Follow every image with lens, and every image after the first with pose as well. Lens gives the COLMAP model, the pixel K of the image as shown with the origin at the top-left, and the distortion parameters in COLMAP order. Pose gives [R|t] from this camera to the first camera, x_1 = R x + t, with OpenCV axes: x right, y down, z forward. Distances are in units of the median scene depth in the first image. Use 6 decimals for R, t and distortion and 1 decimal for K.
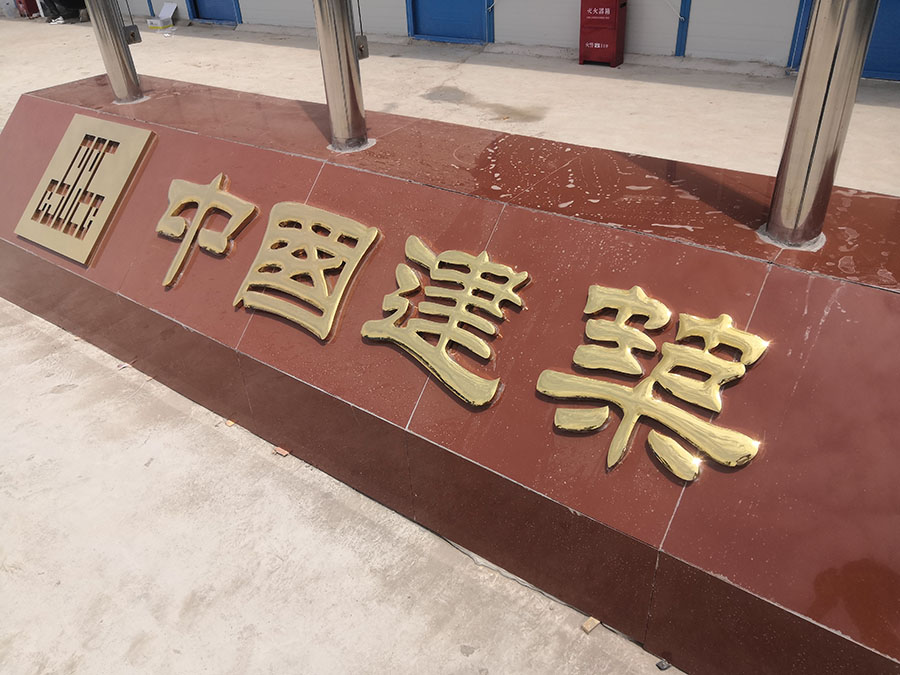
lens RADIAL K [[702.8, 0, 450.0], [0, 702.8, 337.5], [0, 0, 1]] dist [0.006754, 0.003934]
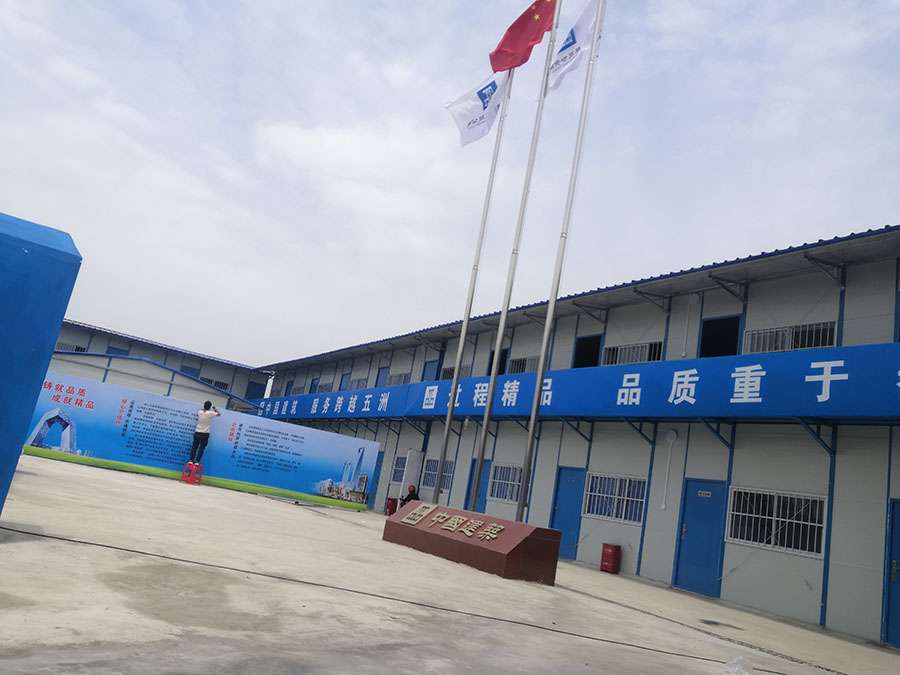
lens RADIAL K [[702.8, 0, 450.0], [0, 702.8, 337.5], [0, 0, 1]] dist [0.006754, 0.003934]
pose [[0.909079, 0.135300, -0.394042, 0.576570], [-0.378068, 0.665279, -0.643792, 0.822855], [0.175043, 0.734233, 0.655944, -1.234215]]
